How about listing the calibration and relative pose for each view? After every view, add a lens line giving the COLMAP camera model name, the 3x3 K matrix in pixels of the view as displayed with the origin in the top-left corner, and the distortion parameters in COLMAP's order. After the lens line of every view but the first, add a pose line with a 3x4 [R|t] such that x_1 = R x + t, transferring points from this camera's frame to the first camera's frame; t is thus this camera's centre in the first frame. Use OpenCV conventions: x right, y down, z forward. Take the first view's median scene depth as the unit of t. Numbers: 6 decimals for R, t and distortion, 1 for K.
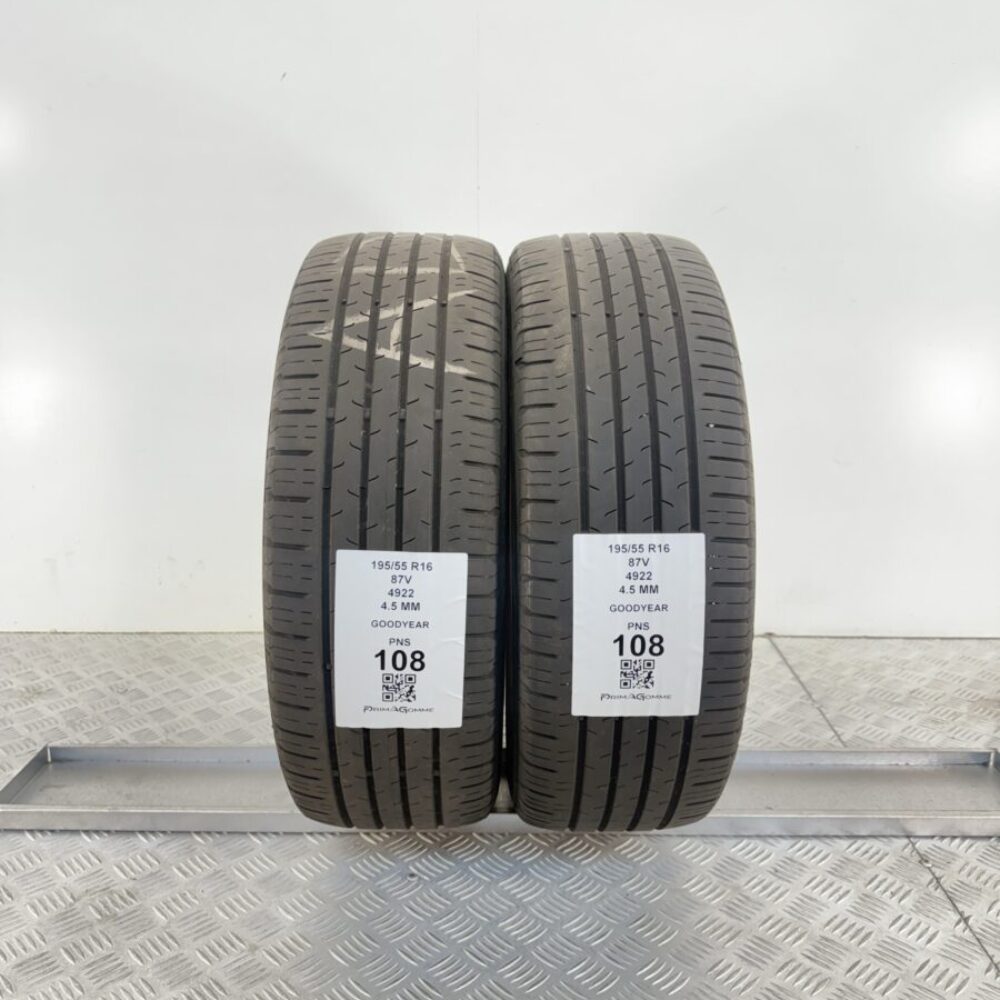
lens RADIAL K [[968.1, 0, 508.9], [0, 968.1, 495.7], [0, 0, 1]] dist [0.082360, 0.000000]
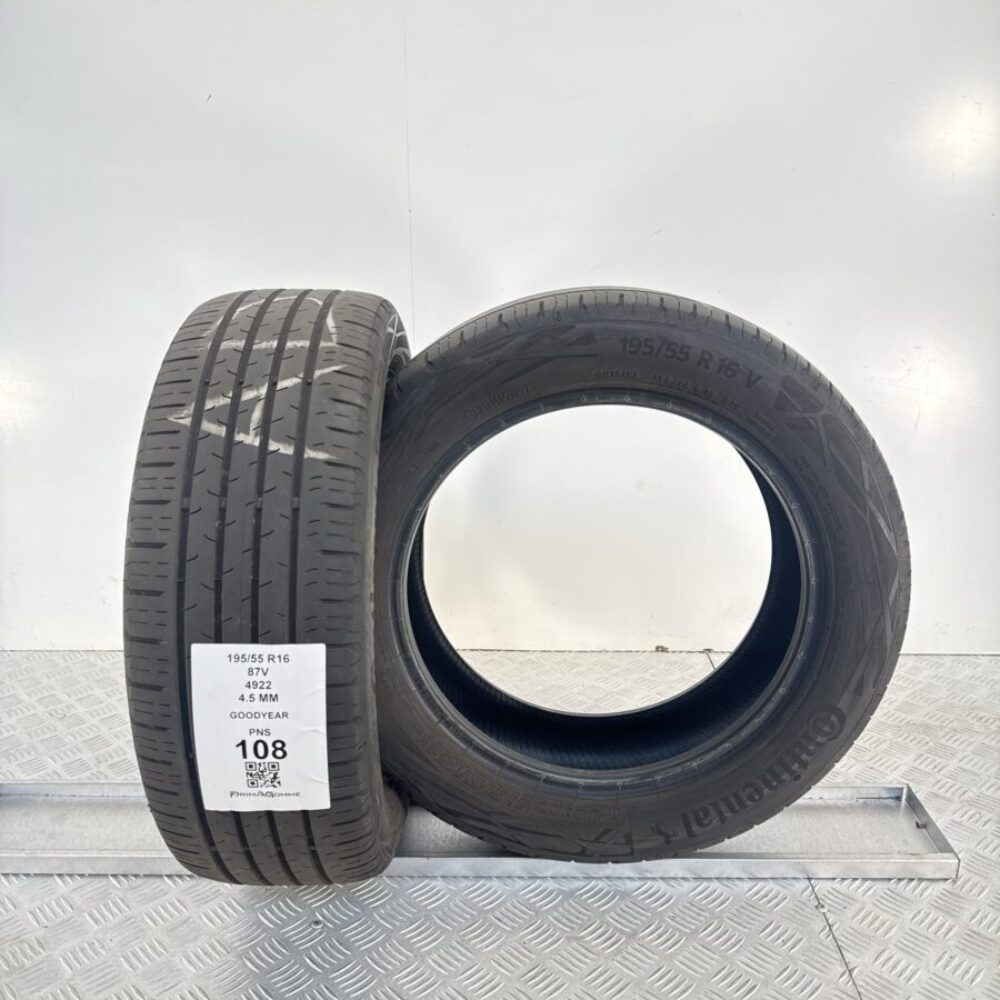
lens RADIAL K [[968.1, 0, 500.0], [0, 968.1, 505.5], [0, 0, 1]] dist [0.082360, 0.000000]
pose [[0.999659, -0.009728, -0.024237, 0.156881], [0.011153, 0.998173, 0.059389, -0.135280], [0.023615, -0.059639, 0.997941, 0.012287]]
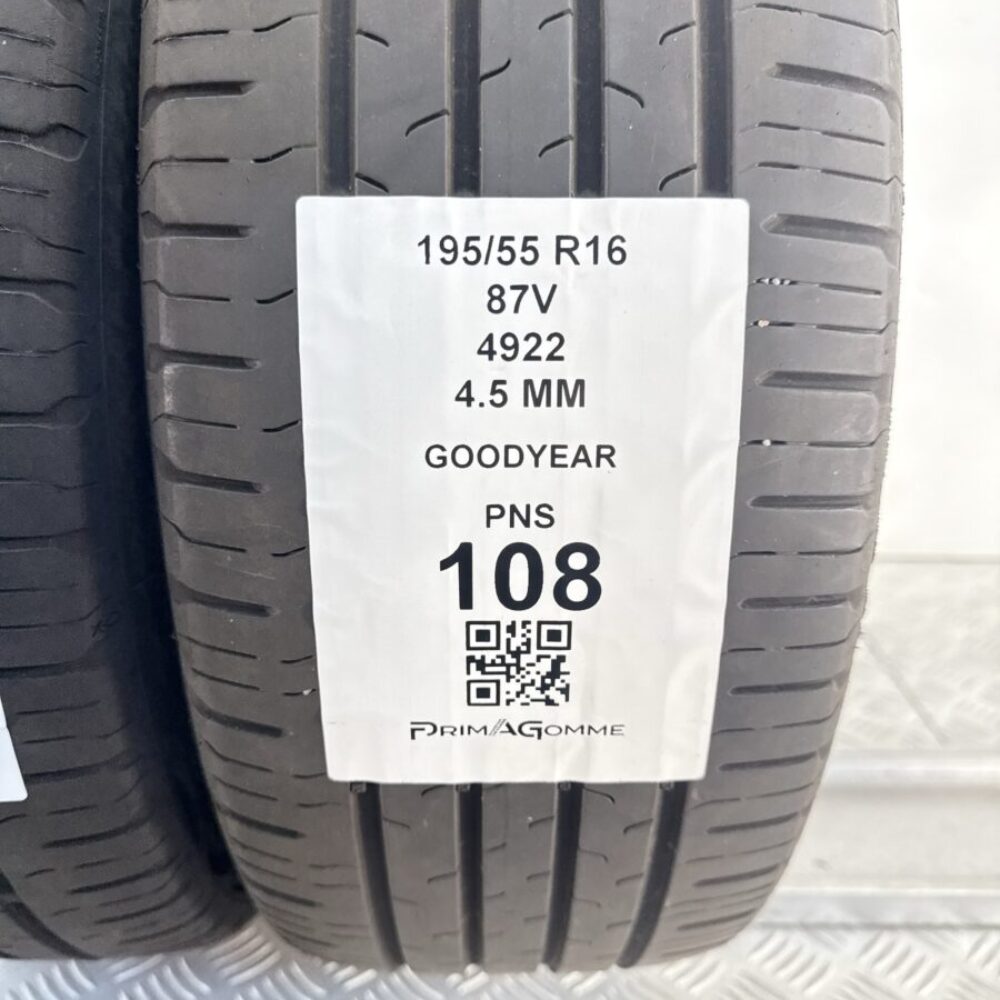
lens RADIAL K [[1022.9, 0, 506.9], [0, 1022.9, 503.2], [0, 0, 1]] dist [0.042828, 0.000000]
pose [[0.999892, 0.009543, 0.011174, 0.119106], [-0.010579, 0.995266, 0.096606, 0.094188], [-0.010199, -0.096714, 0.995260, 0.643325]]
